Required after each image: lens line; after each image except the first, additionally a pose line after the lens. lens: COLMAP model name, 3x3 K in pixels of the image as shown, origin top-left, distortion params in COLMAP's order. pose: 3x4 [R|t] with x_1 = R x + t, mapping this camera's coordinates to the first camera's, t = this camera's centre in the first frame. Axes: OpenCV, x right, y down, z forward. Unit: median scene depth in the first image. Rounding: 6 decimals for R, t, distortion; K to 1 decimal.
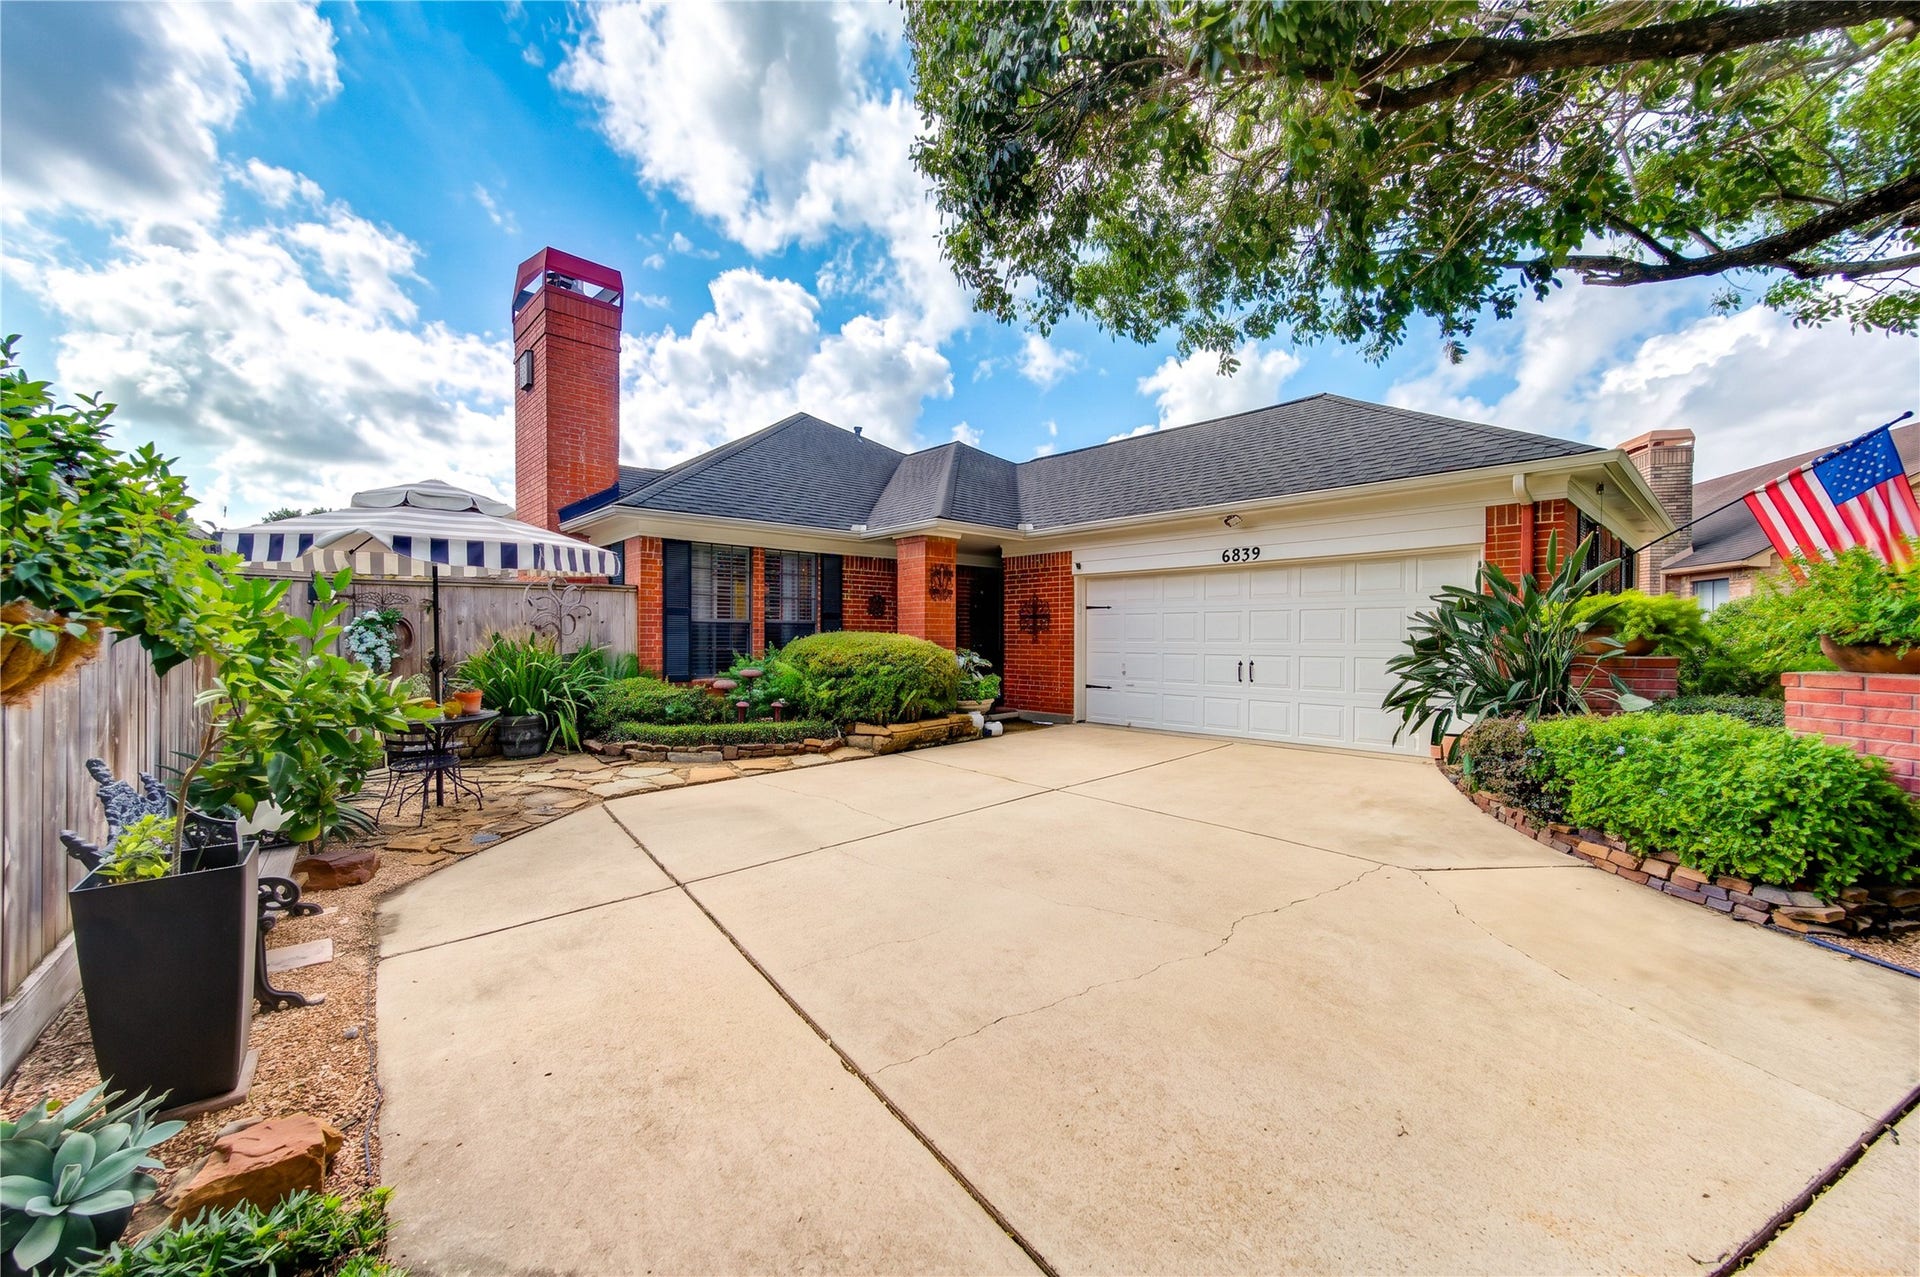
lens RADIAL K [[751.9, 0, 959.4], [0, 751.9, 634.5], [0, 0, 1]] dist [-0.001042, -0.000002]
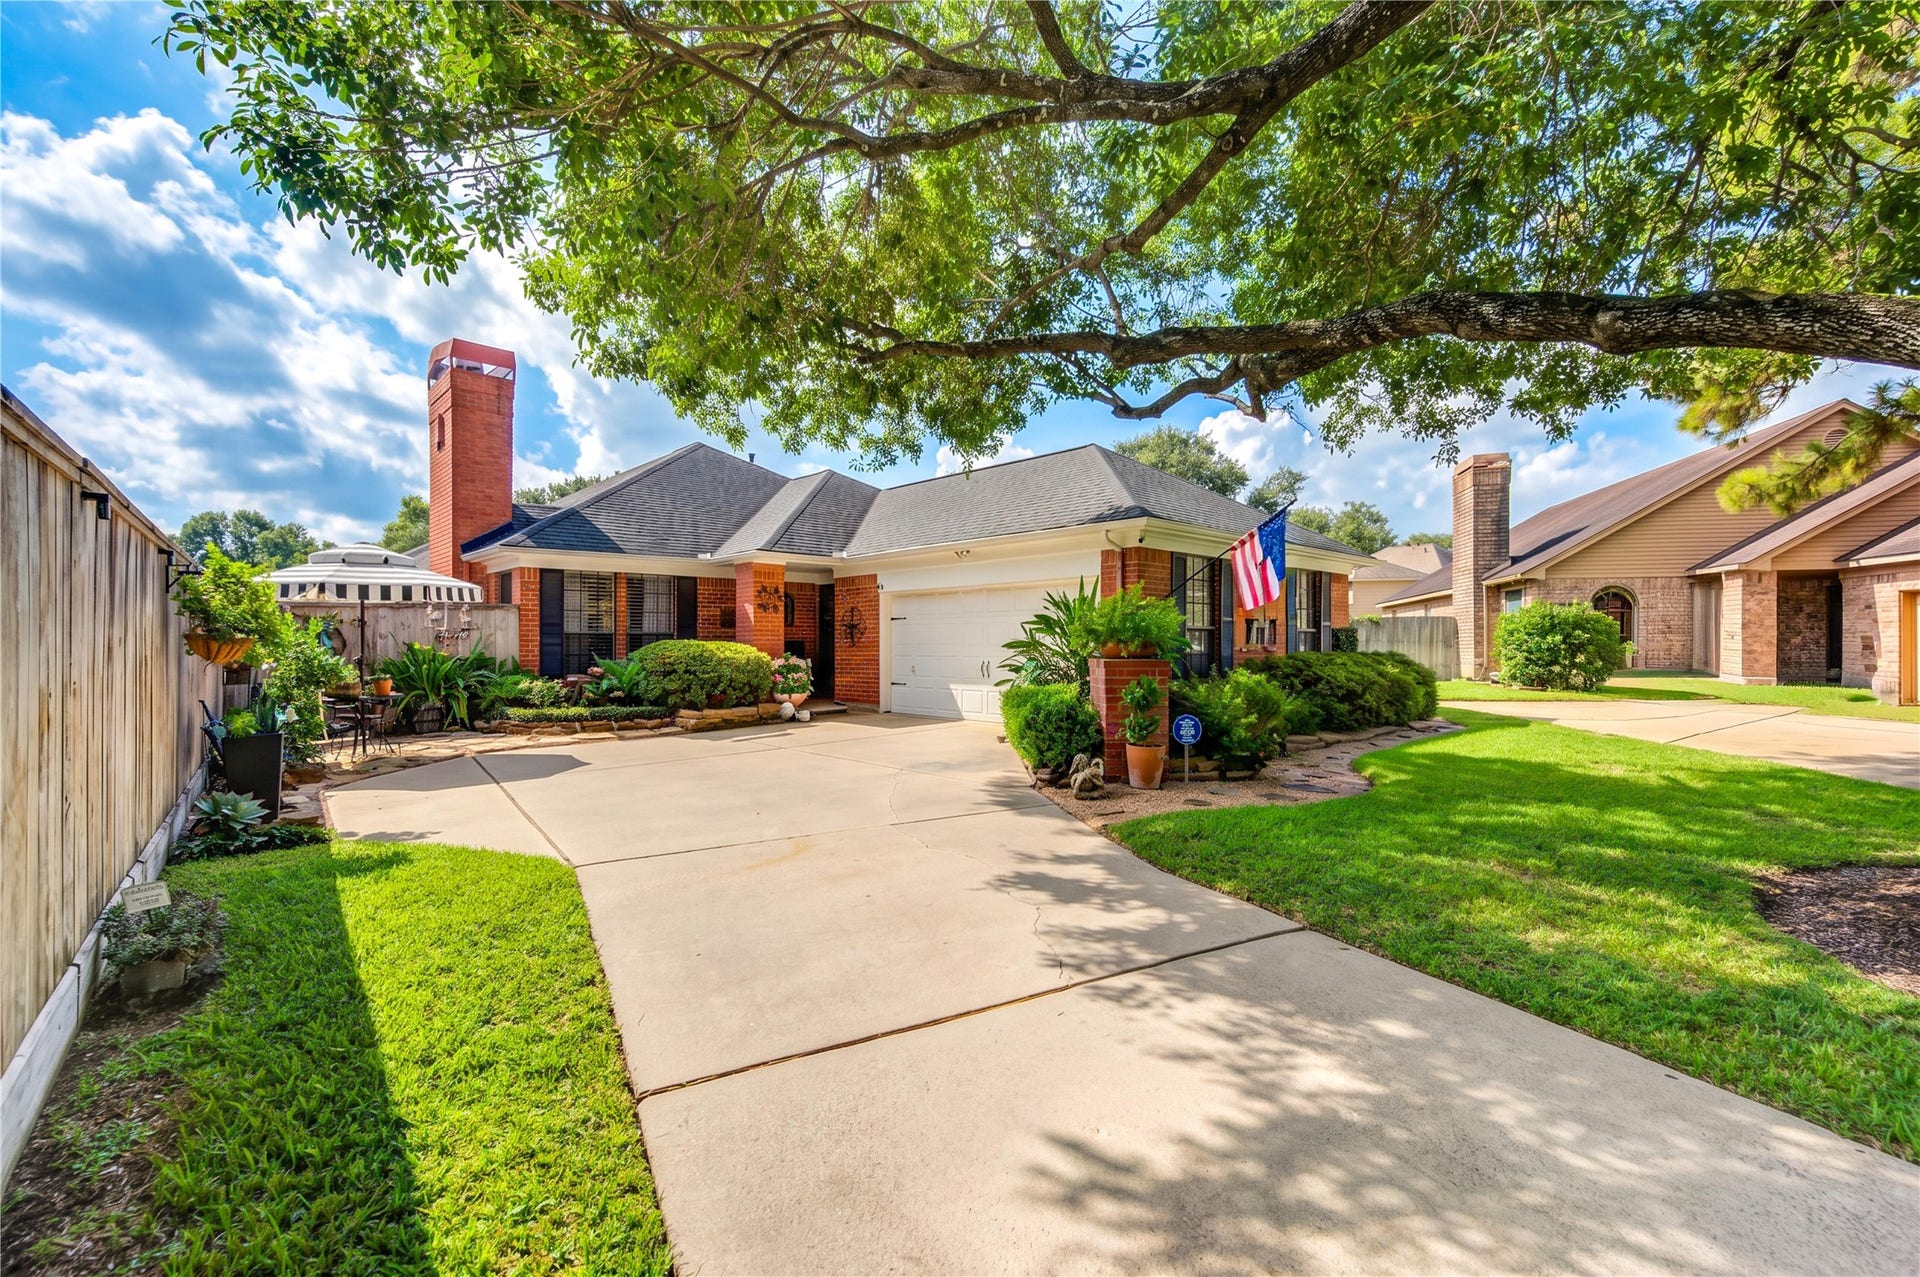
lens RADIAL K [[866.0, 0, 960.1], [0, 866.0, 639.8], [0, 0, 1]] dist [0.004609, 0.000317]
pose [[0.999898, -0.002855, -0.013973, 0.343095], [0.002775, 0.999979, -0.005785, 0.005342], [0.013989, 0.005746, 0.999886, -0.472604]]
